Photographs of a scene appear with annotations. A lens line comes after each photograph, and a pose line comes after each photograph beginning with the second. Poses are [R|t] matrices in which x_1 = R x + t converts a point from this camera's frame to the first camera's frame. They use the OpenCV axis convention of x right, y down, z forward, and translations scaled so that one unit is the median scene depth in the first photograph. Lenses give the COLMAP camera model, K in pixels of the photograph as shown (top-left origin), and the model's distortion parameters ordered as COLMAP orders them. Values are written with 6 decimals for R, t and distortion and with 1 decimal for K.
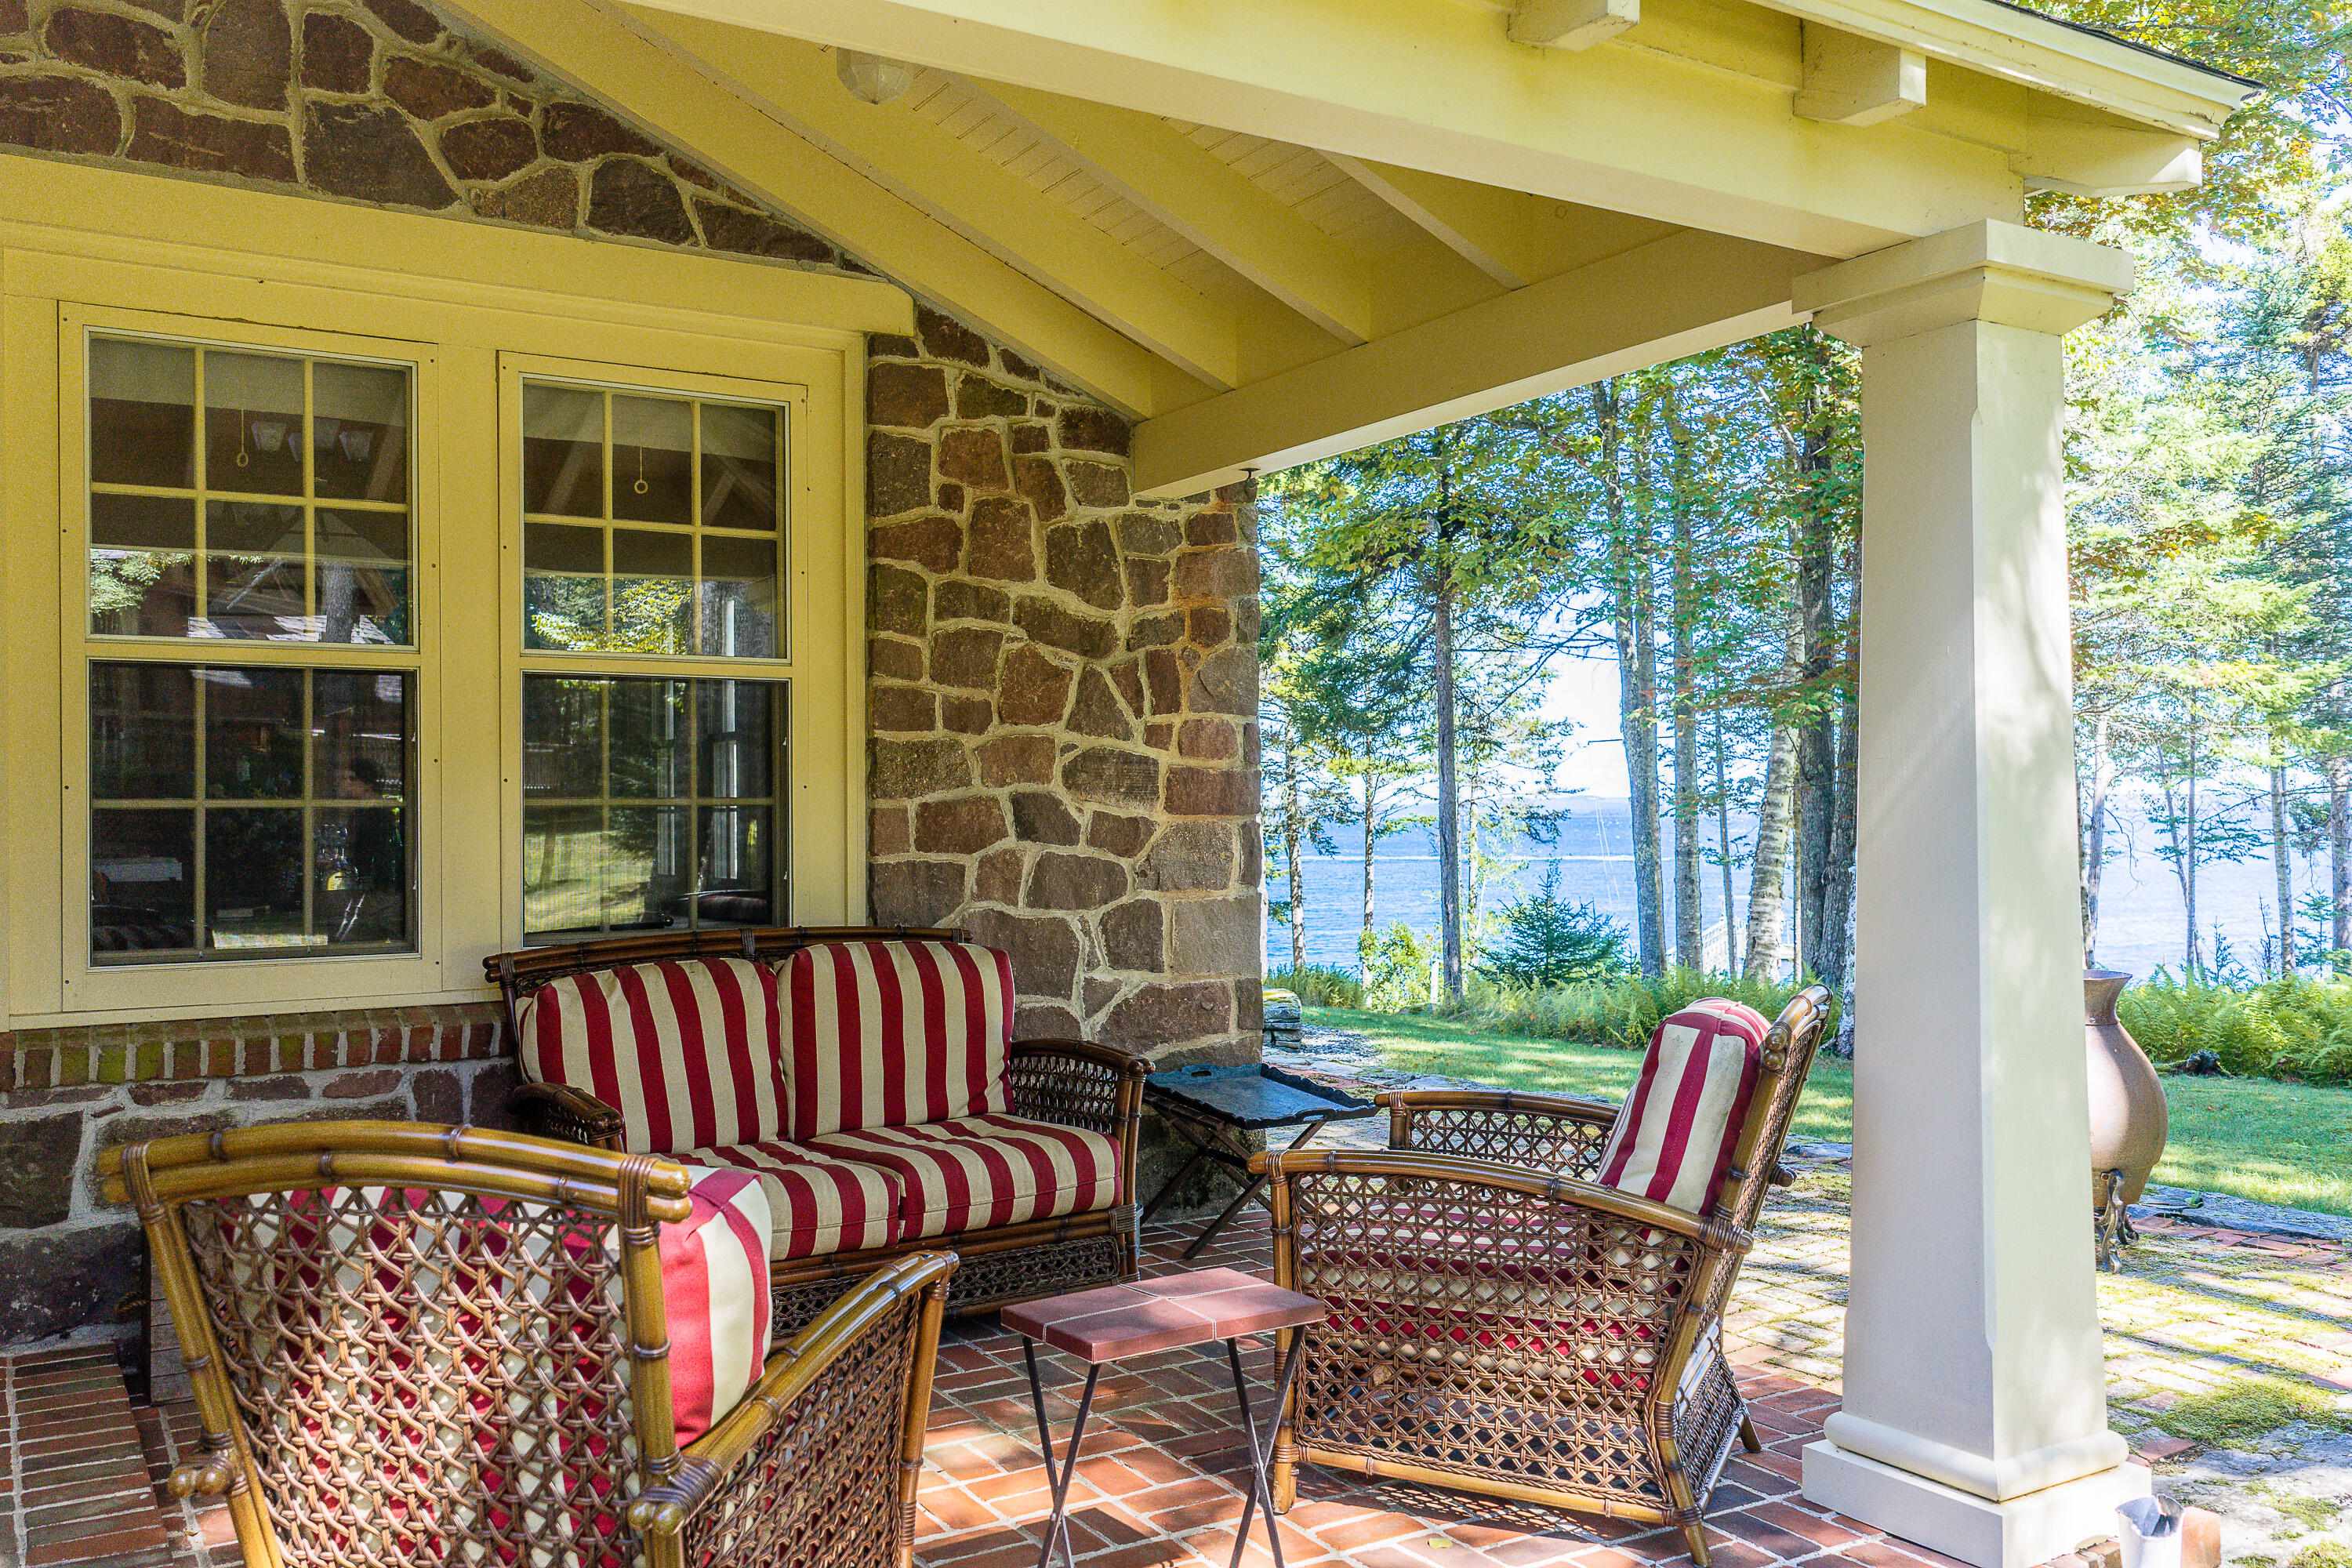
lens RADIAL K [[1924.6, 0, 1180.4], [0, 1924.6, 811.2], [0, 0, 1]] dist [-0.006684, 0.003022]
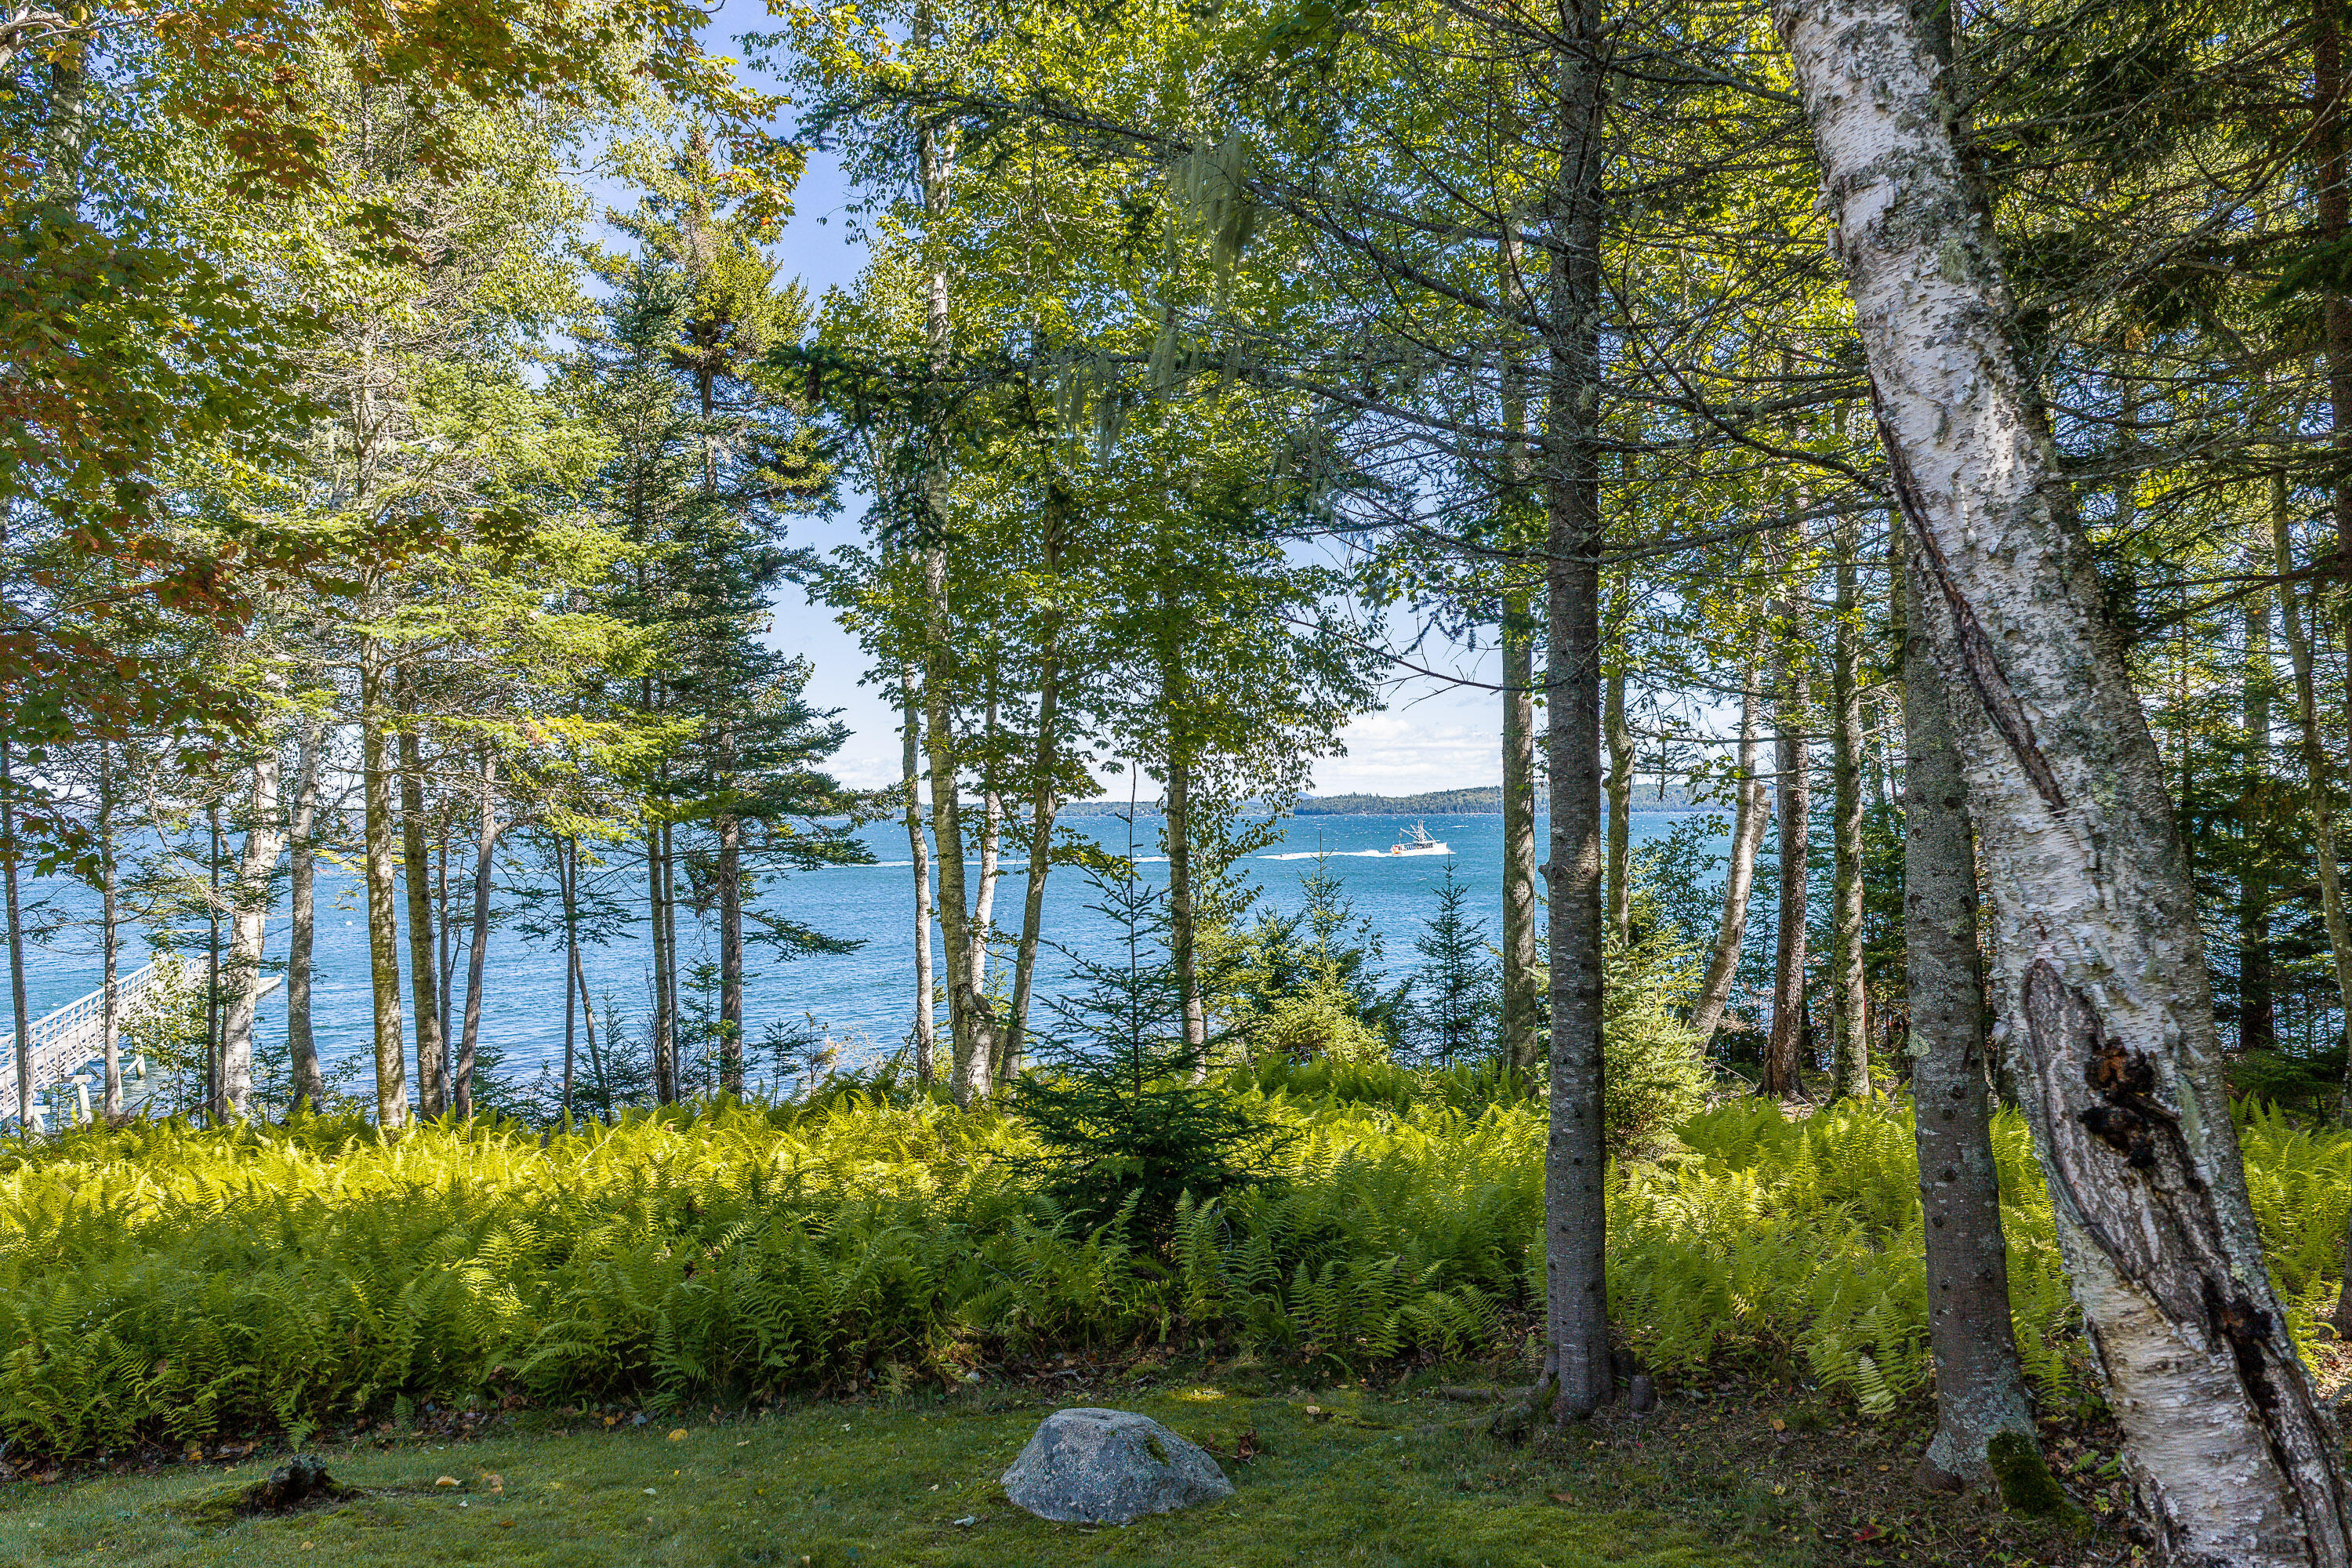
lens RADIAL K [[1924.6, 0, 1180.4], [0, 1924.6, 811.2], [0, 0, 1]] dist [-0.006684, 0.003022]
pose [[0.739138, 0.003441, 0.673546, 0.142933], [-0.000897, 0.999991, -0.004124, -0.024822], [-0.673554, 0.002444, 0.739134, 0.171828]]
